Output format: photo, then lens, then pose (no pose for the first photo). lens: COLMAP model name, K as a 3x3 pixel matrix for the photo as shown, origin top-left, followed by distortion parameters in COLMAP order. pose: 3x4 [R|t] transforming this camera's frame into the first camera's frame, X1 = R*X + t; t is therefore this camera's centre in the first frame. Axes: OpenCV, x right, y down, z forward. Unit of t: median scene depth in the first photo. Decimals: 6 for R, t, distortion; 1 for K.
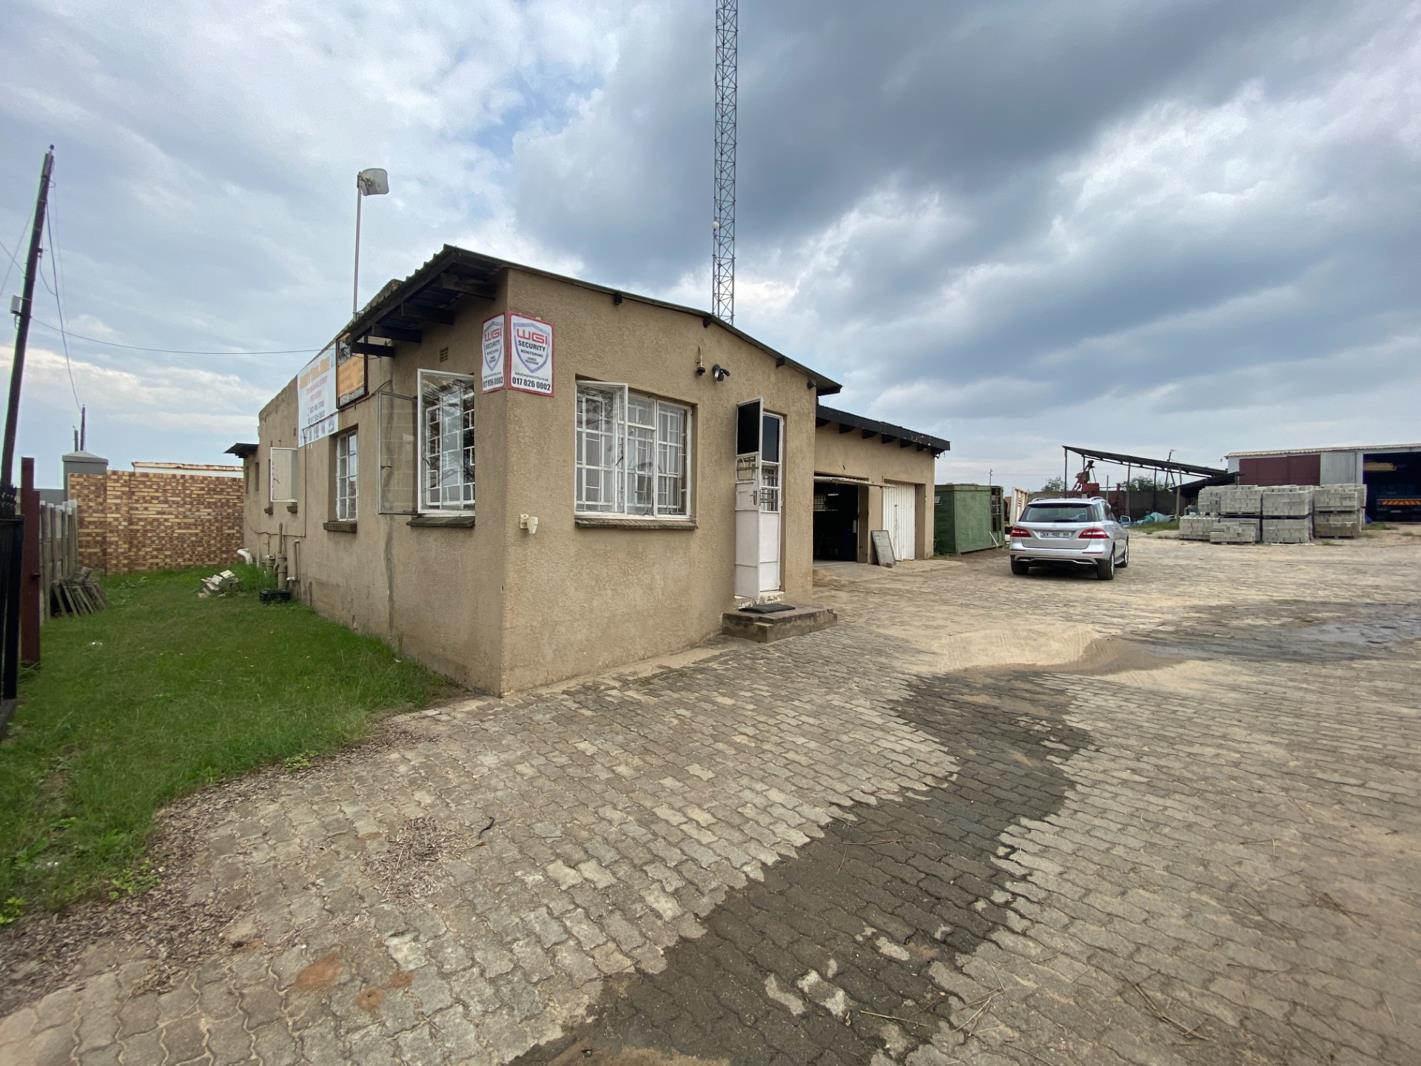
lens RADIAL K [[594.8, 0, 710.1], [0, 594.8, 514.6], [0, 0, 1]] dist [0.012732, -0.014679]
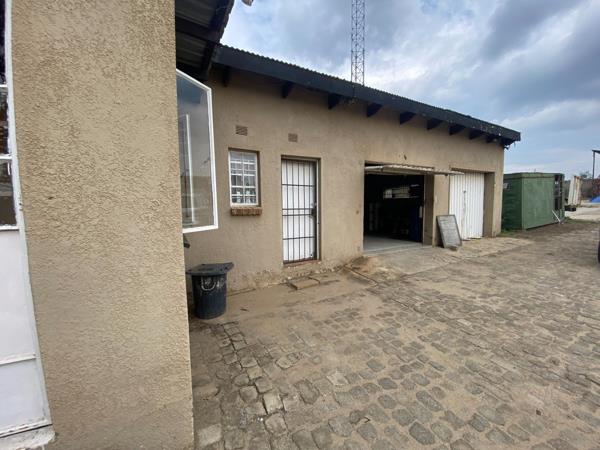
lens RADIAL K [[251.1, 0, 300.0], [0, 251.1, 225.0], [0, 0, 1]] dist [0.014865, -0.016092]
pose [[0.955621, -0.005250, -0.294551, 0.167220], [0.032392, 0.995651, 0.087344, -0.005305], [0.292812, -0.093009, 0.951636, 0.482162]]
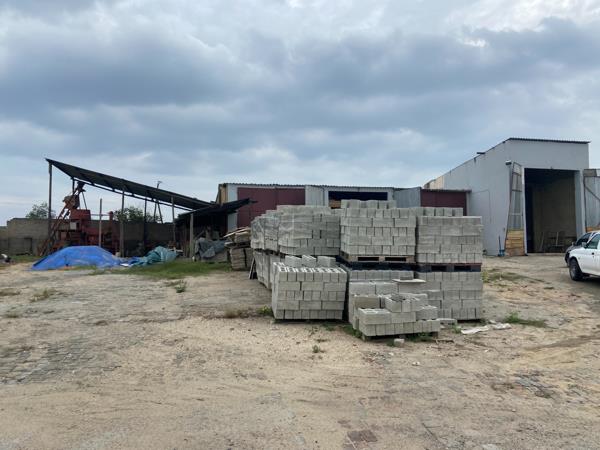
lens RADIAL K [[427.6, 0, 307.3], [0, 427.6, 213.4], [0, 0, 1]] dist [0.021850, -0.007170]
pose [[0.506263, 0.059324, 0.860336, 0.990661], [-0.001897, 0.997705, -0.067680, -0.024982], [-0.862377, 0.032632, 0.505214, 1.487906]]
